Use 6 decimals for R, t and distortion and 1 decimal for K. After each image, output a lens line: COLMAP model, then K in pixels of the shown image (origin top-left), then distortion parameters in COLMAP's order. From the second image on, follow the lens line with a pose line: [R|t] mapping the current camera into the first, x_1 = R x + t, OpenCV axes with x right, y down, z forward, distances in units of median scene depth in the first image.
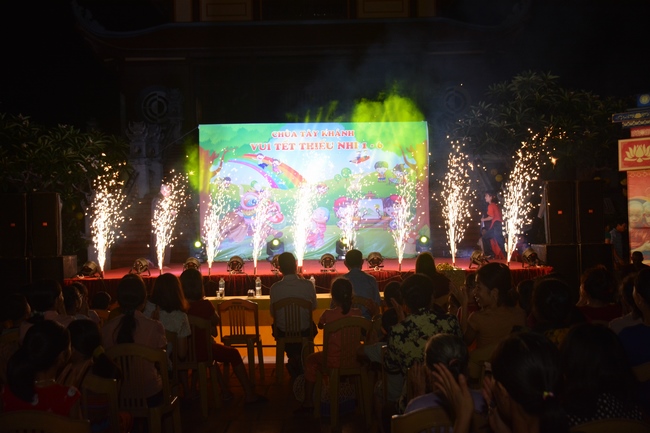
lens RADIAL K [[725.7, 0, 323.2], [0, 725.7, 229.5], [0, 0, 1]] dist [0.035464, 0.000000]
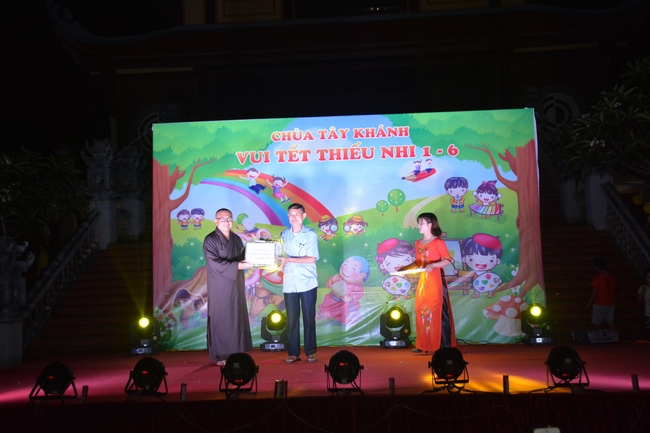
lens RADIAL K [[815.7, 0, 323.4], [0, 815.7, 224.0], [0, 0, 1]] dist [0.105863, 0.000000]
pose [[0.996646, -0.016299, -0.080193, 0.025538], [0.009863, 0.996746, -0.080000, -0.004101], [0.081236, 0.078941, 0.993564, 0.335265]]
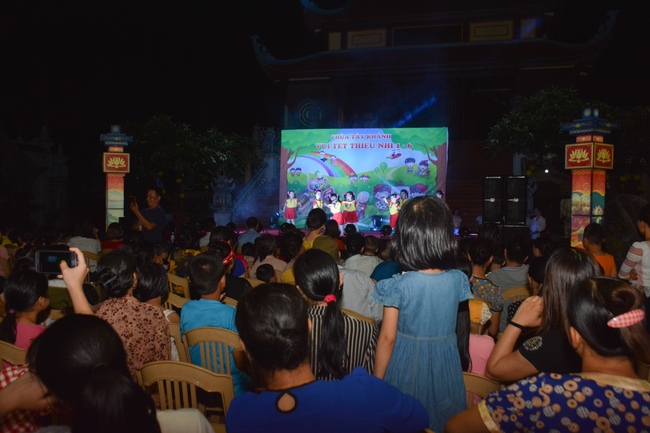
lens RADIAL K [[586.0, 0, 319.7], [0, 586.0, 221.7], [0, 0, 1]] dist [-0.053156, 0.008062]
pose [[0.952750, 0.045274, -0.300362, 0.246636], [-0.038731, 0.998866, 0.027704, -0.001809], [0.301276, -0.014761, 0.953423, -0.056922]]
